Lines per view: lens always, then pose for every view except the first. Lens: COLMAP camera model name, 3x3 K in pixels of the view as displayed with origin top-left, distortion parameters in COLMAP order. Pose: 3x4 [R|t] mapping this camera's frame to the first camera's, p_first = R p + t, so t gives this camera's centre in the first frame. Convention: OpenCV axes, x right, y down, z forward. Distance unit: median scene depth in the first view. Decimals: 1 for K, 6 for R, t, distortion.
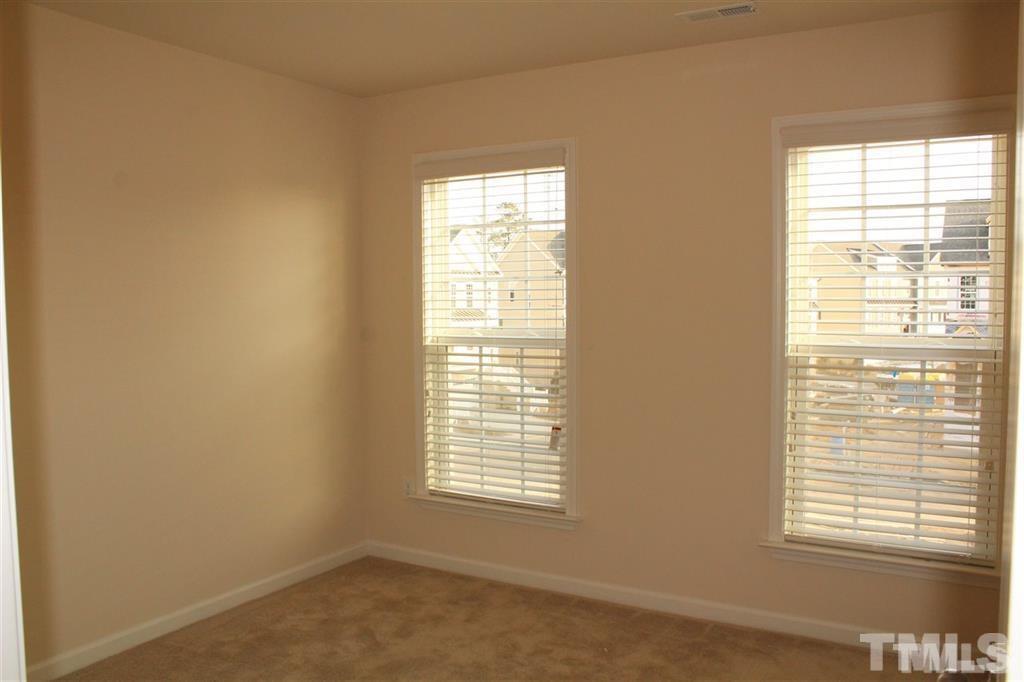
lens RADIAL K [[849.0, 0, 512.0], [0, 849.0, 341.0], [0, 0, 1]] dist [-0.193507, 0.177449]
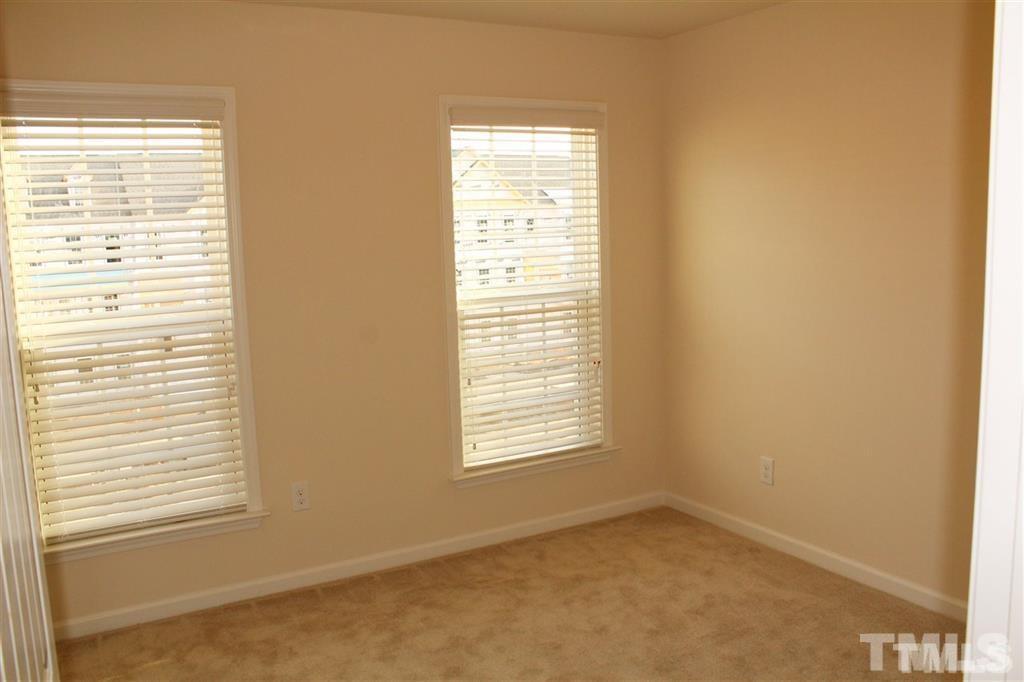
lens RADIAL K [[812.7, 0, 510.0], [0, 812.7, 371.2], [0, 0, 1]] dist [-0.110897, 0.142304]
pose [[0.530223, -0.141031, 0.836046, -0.574604], [0.090781, 0.989844, 0.109401, -0.014811], [-0.842984, 0.017891, 0.537641, 0.345350]]
